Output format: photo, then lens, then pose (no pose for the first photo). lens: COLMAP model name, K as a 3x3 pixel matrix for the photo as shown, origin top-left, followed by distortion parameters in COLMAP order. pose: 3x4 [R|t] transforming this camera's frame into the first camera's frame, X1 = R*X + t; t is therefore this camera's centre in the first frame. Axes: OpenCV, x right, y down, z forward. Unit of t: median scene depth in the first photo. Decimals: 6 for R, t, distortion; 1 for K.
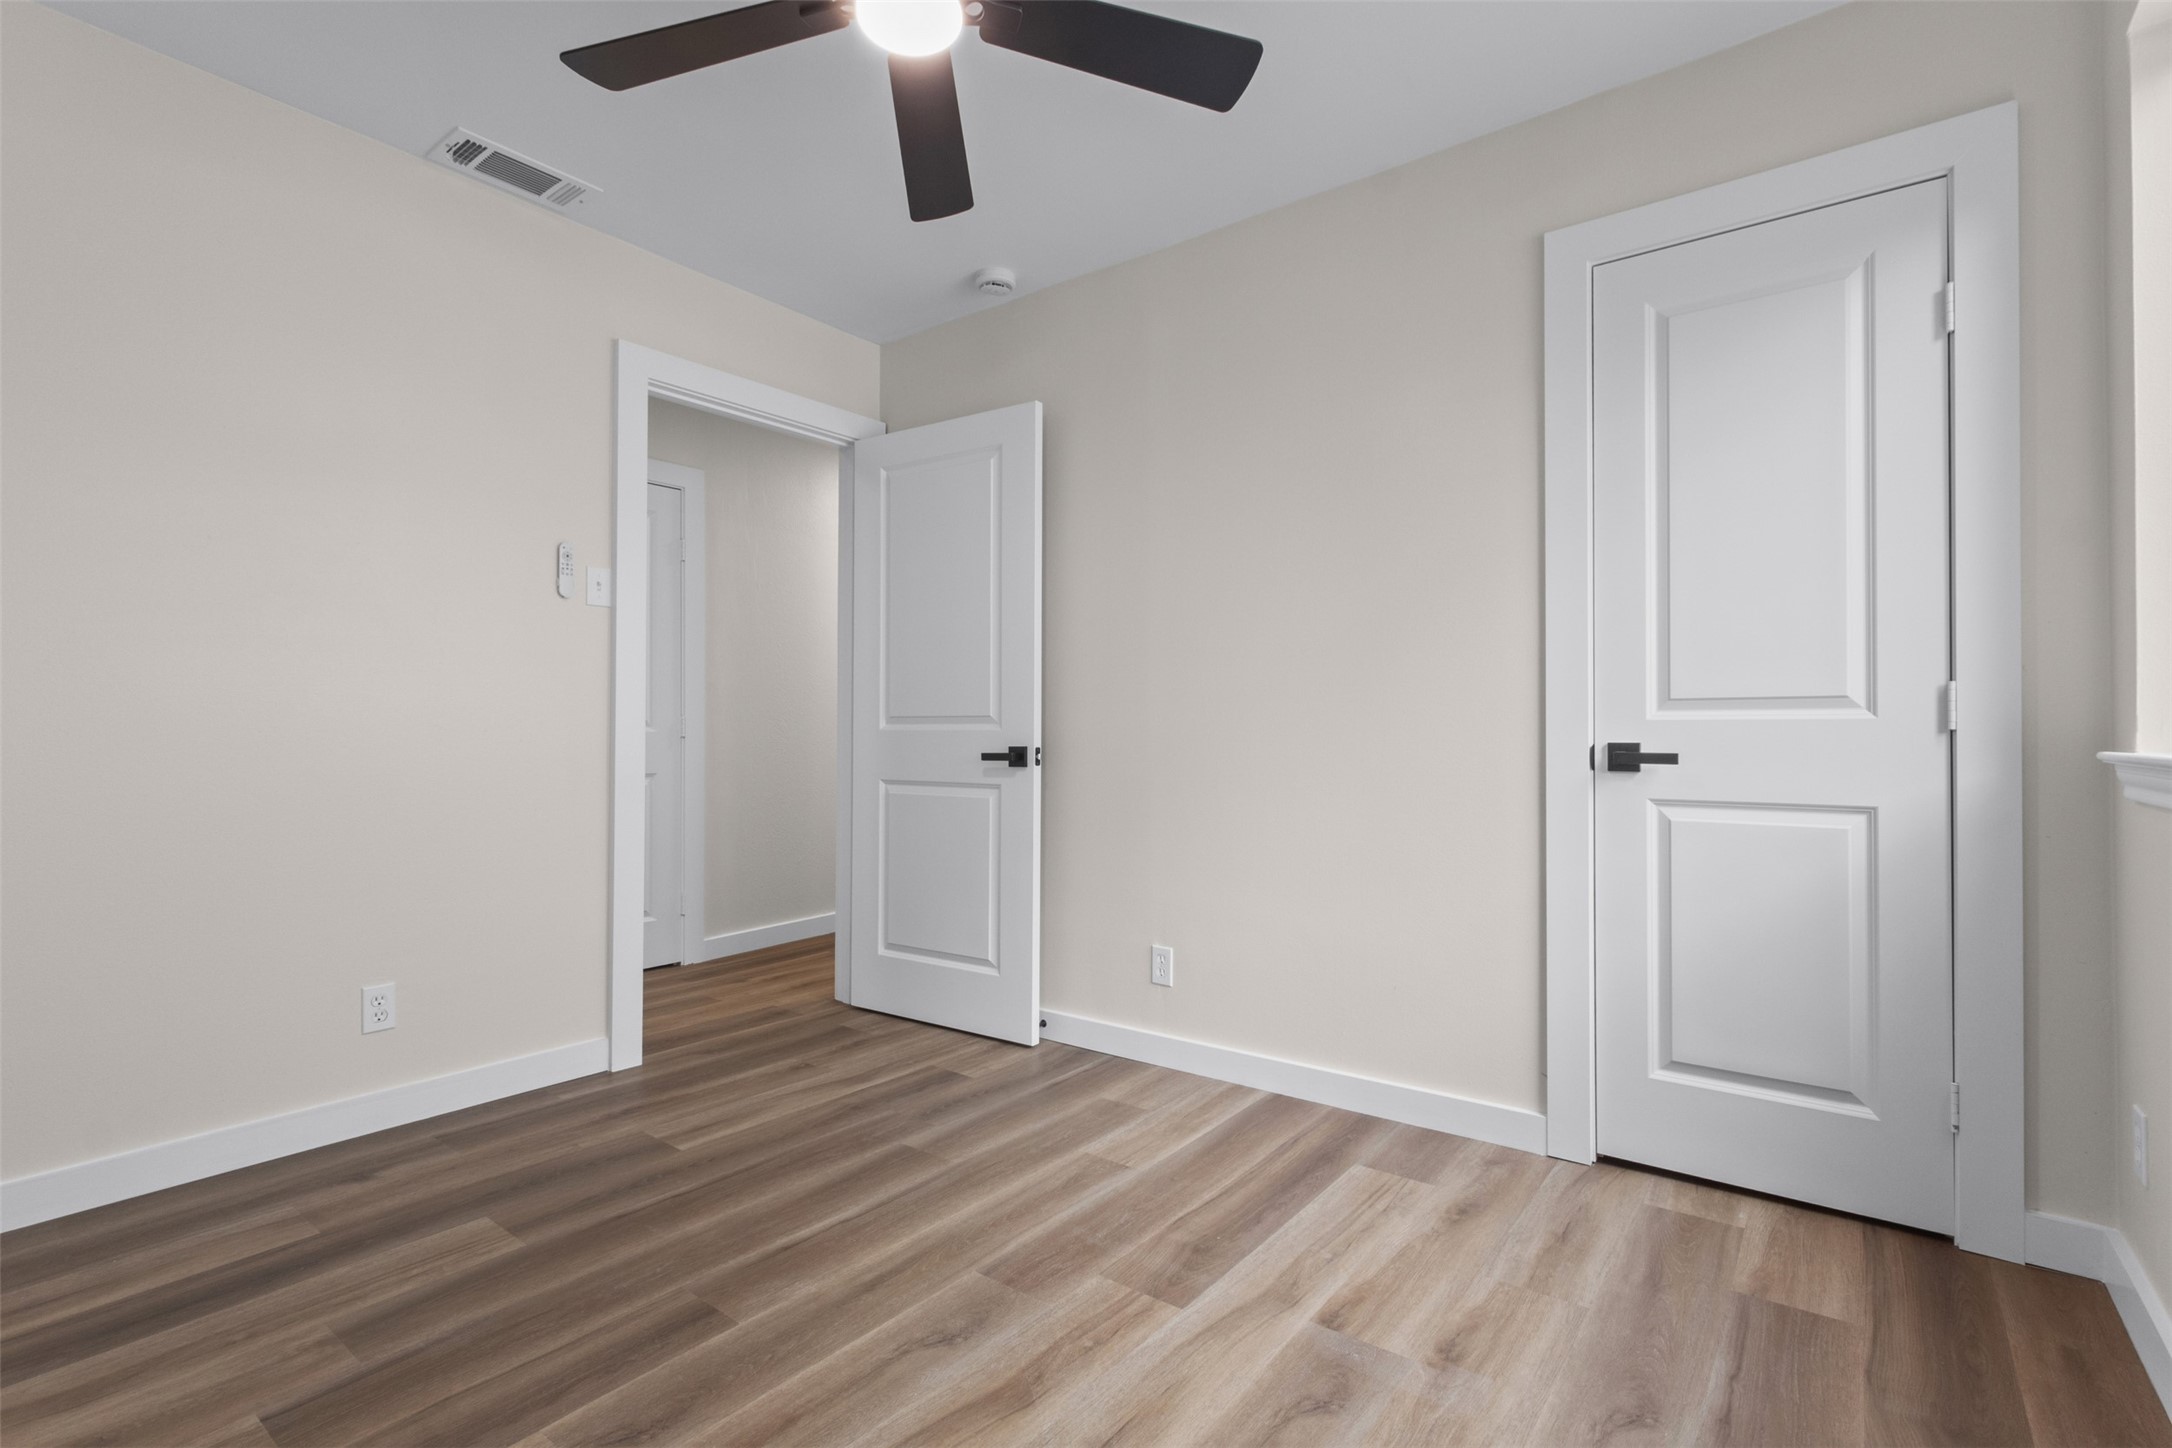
lens RADIAL K [[1028.6, 0, 1086.0], [0, 1028.6, 724.0], [0, 0, 1]] dist [0.001498, 0.000004]
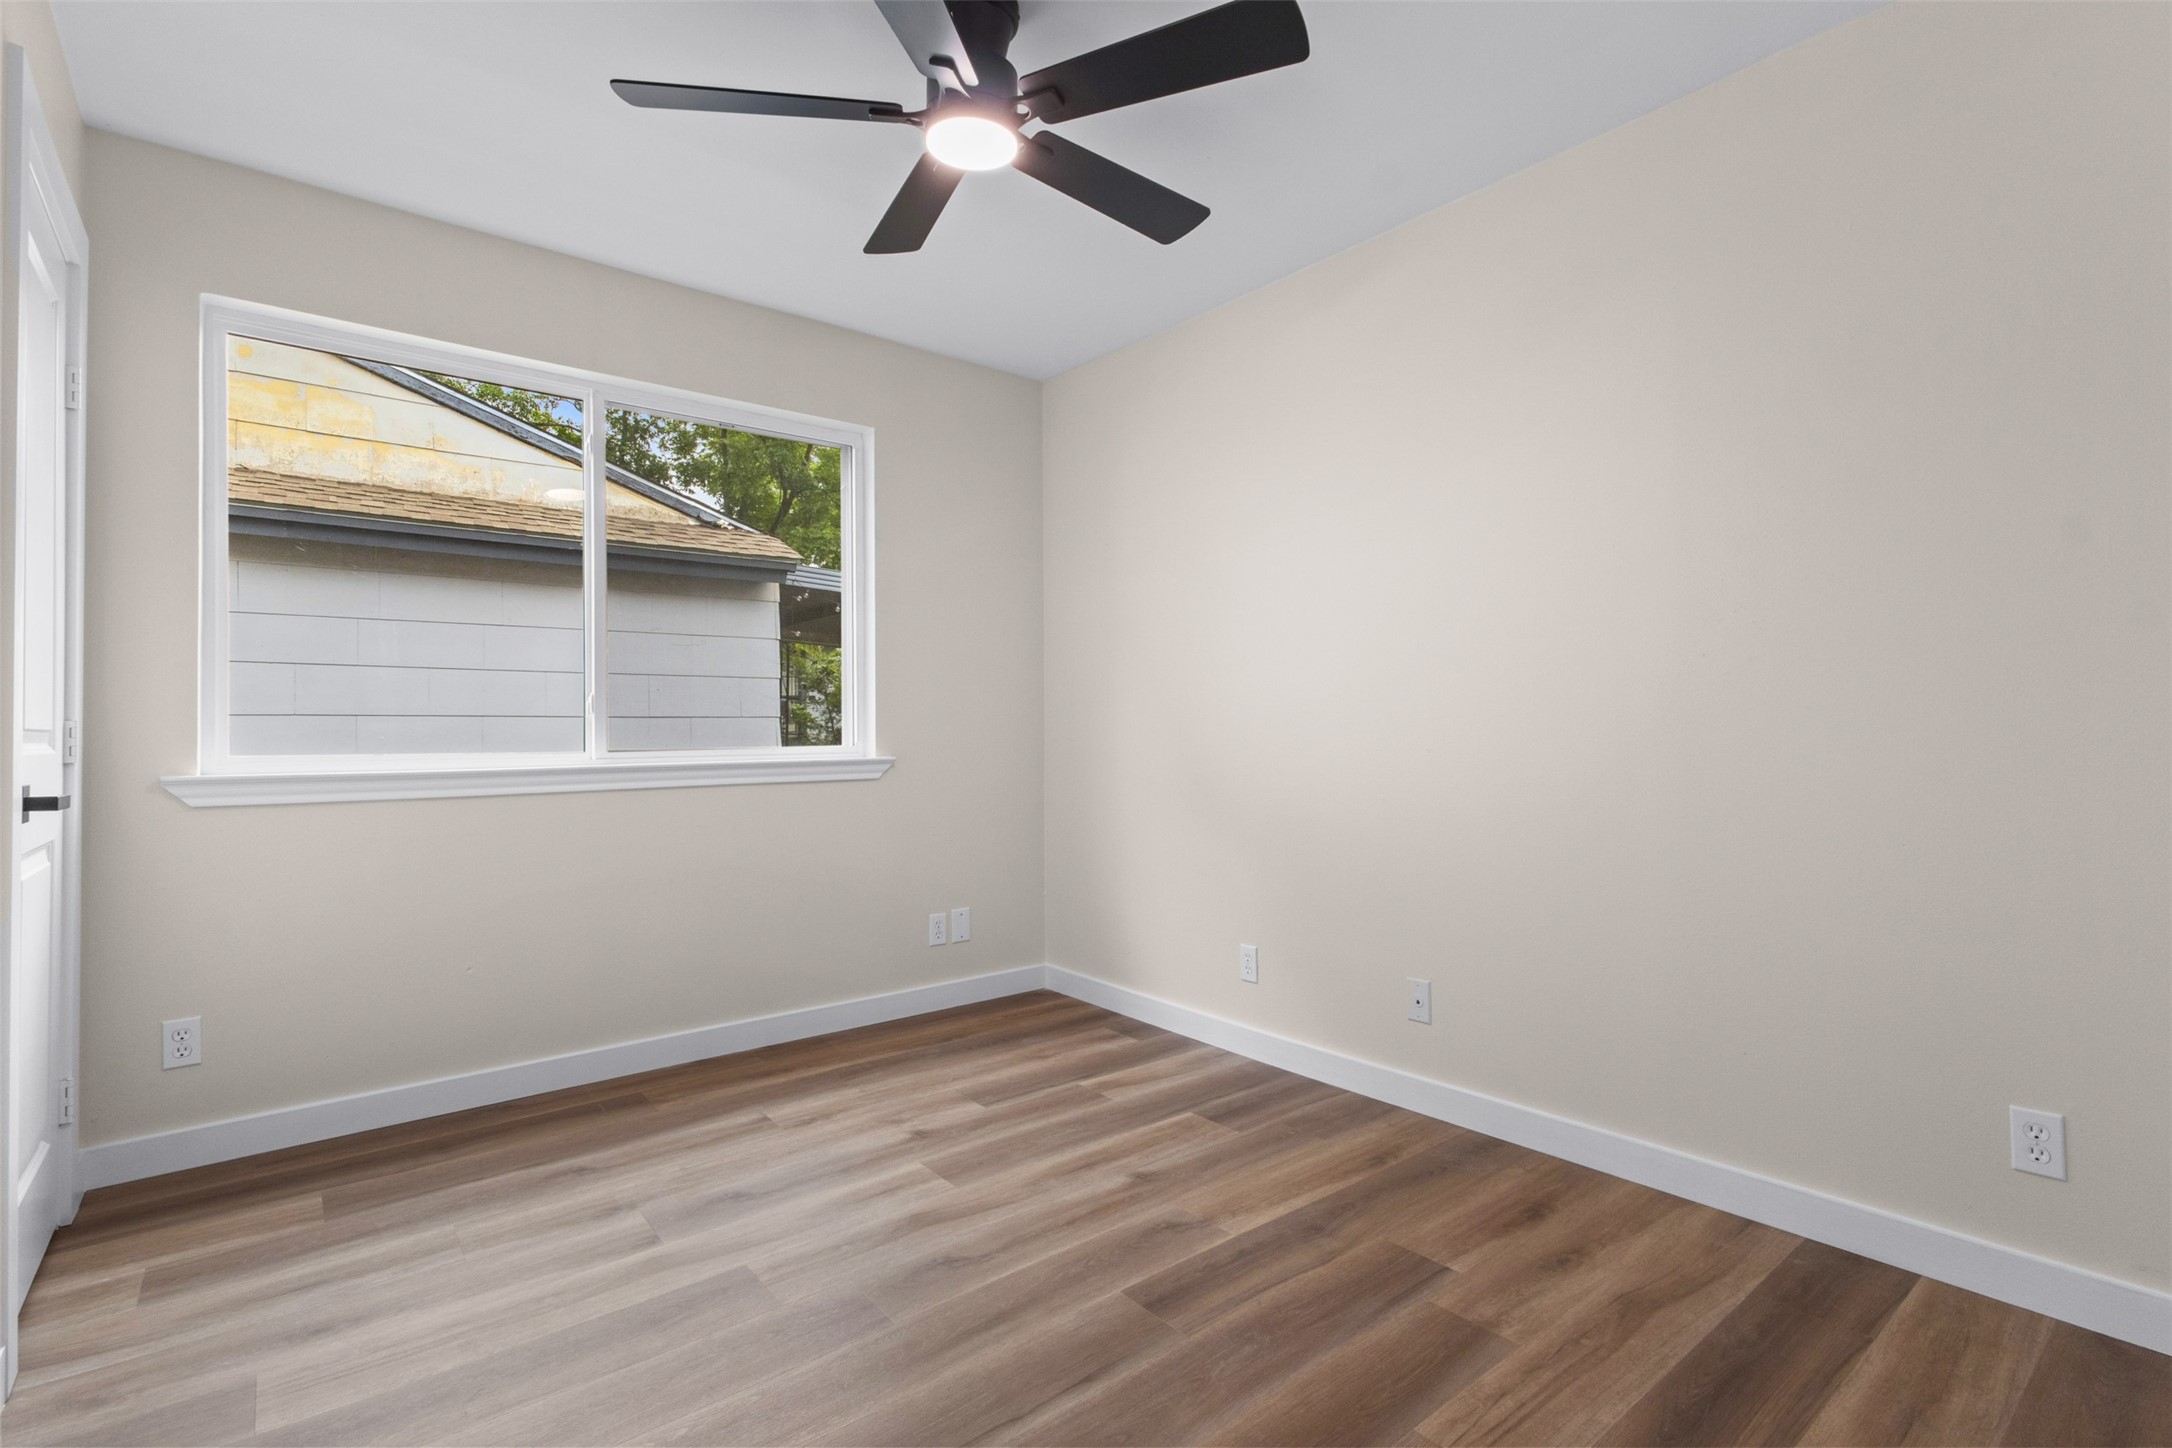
lens RADIAL K [[987.1, 0, 1068.2], [0, 987.1, 730.4], [0, 0, 1]] dist [0.014086, 0.000801]
pose [[-0.970405, 0.007628, 0.241364, -0.540045], [0.003132, 0.999814, -0.019008, -0.007378], [-0.241464, -0.017689, -0.970248, 2.043193]]
